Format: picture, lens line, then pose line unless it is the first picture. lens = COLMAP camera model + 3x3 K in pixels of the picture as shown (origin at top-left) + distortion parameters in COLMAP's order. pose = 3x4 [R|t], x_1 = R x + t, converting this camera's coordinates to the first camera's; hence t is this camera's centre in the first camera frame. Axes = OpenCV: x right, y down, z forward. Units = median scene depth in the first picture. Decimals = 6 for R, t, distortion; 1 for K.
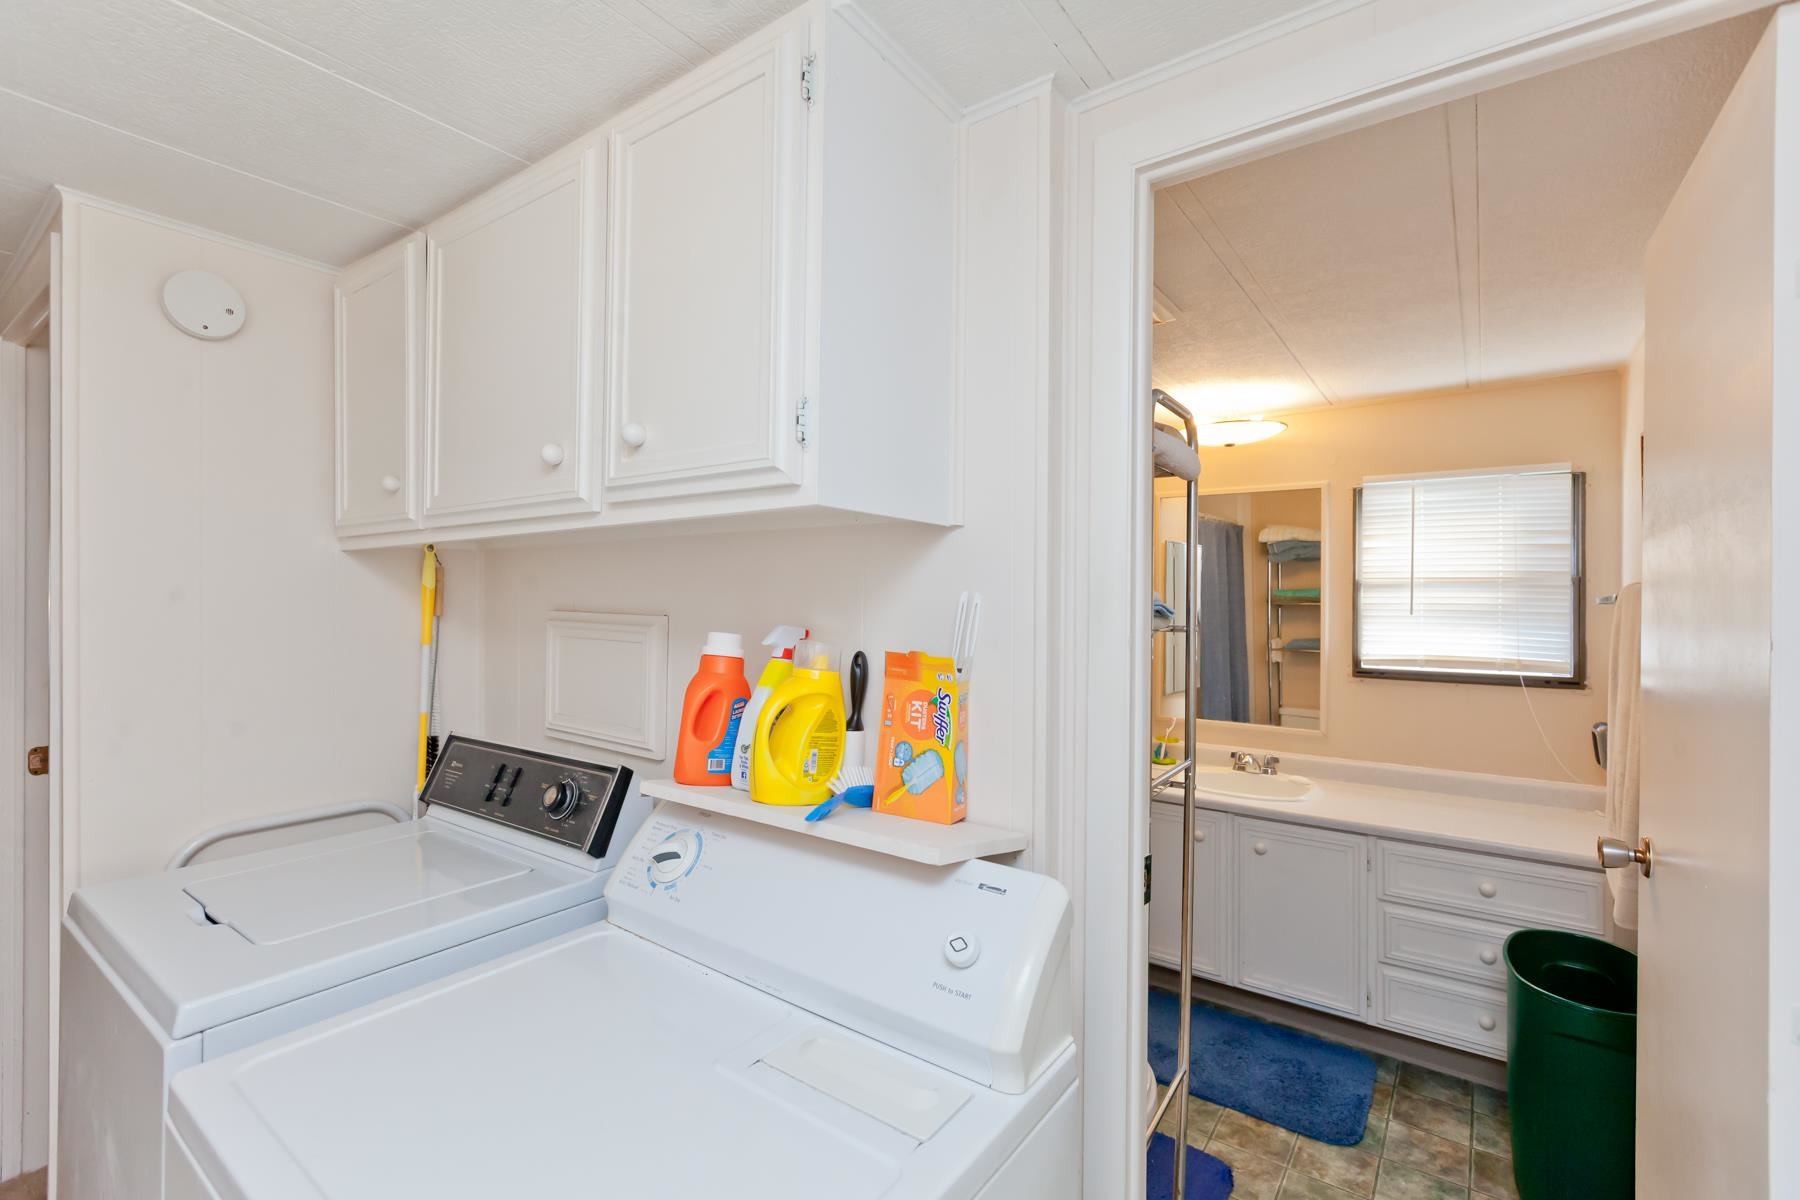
lens RADIAL K [[813.1, 0, 890.6], [0, 813.1, 598.1], [0, 0, 1]] dist [0.002521, -0.001136]
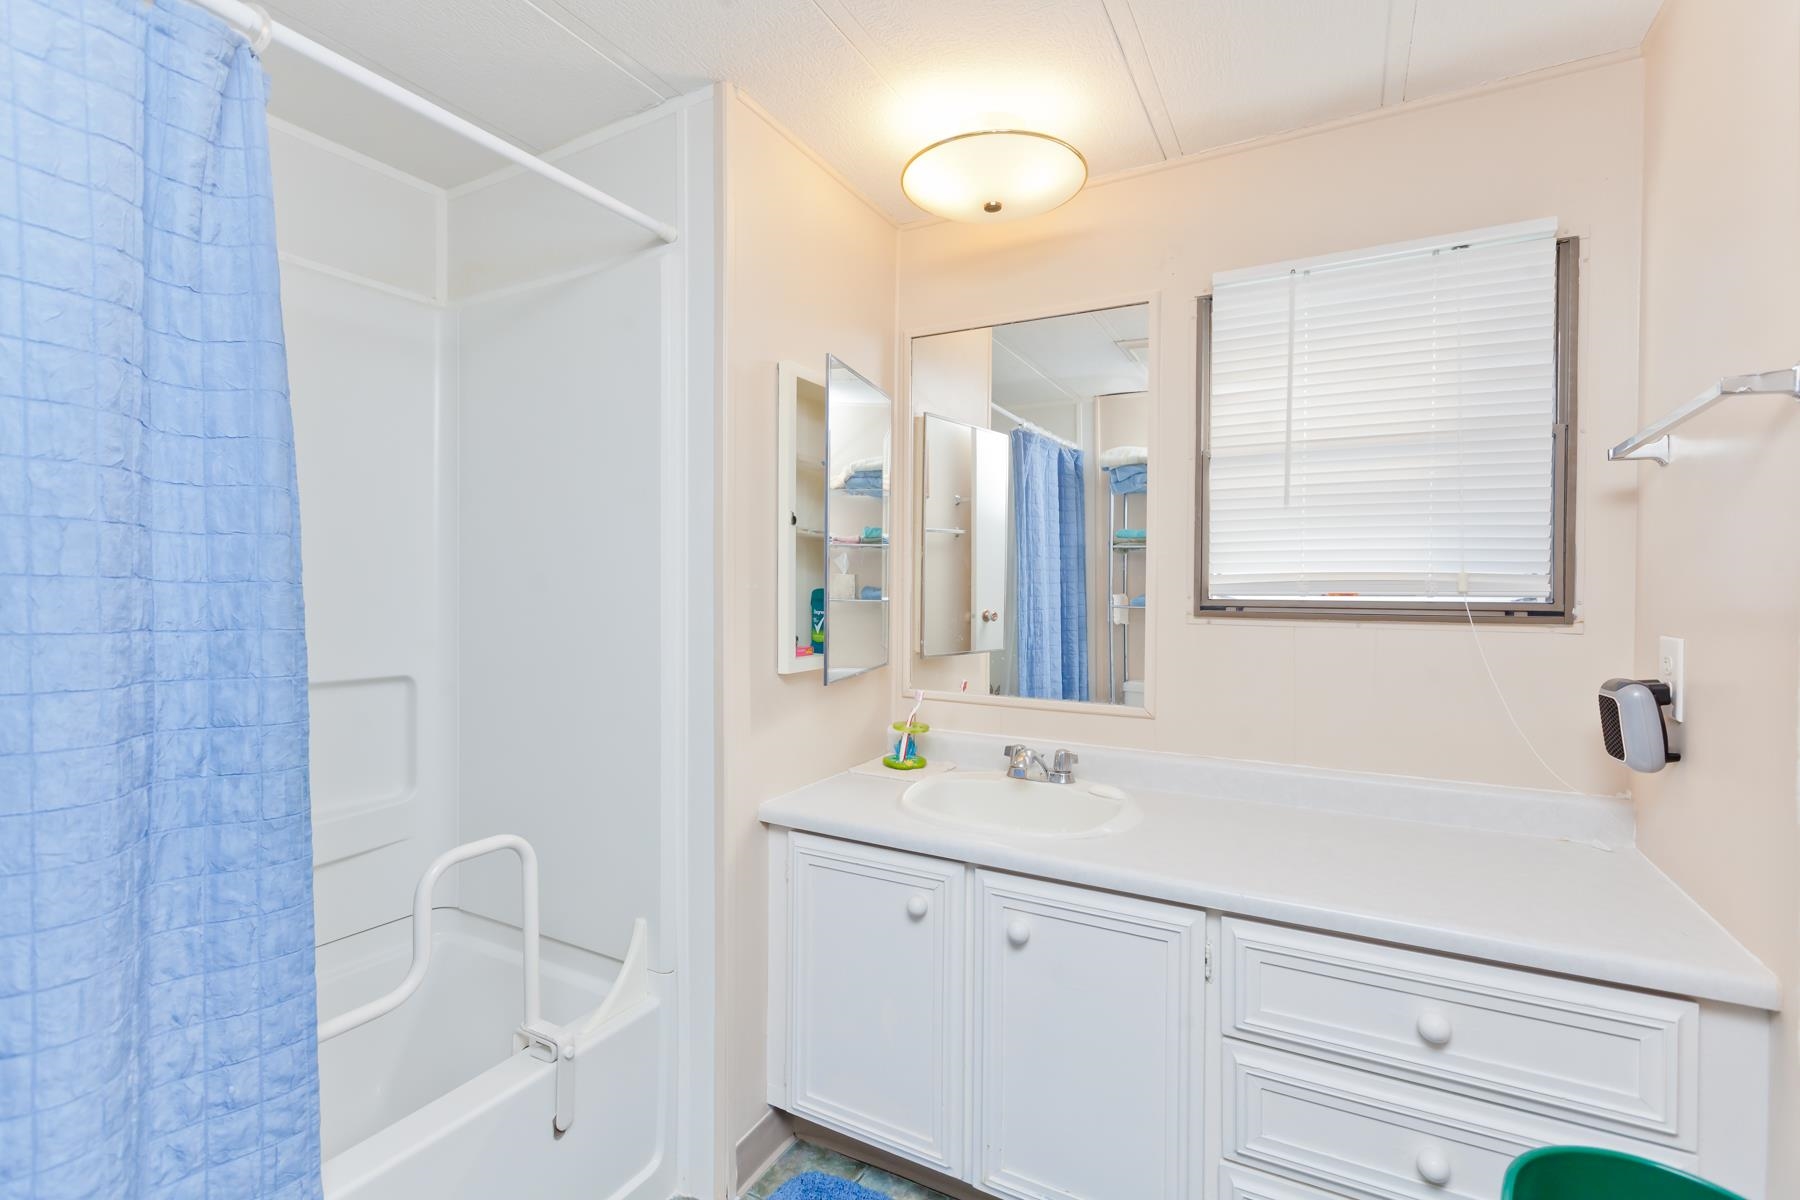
lens RADIAL K [[825.2, 0, 900.0], [0, 825.2, 600.0], [0, 0, 1]] dist [-0.003607, -0.000119]
pose [[0.989812, 0.000926, 0.142380, 0.278374], [-0.003501, 0.999835, 0.017837, 0.077624], [-0.142340, -0.018153, 0.989651, 0.448716]]
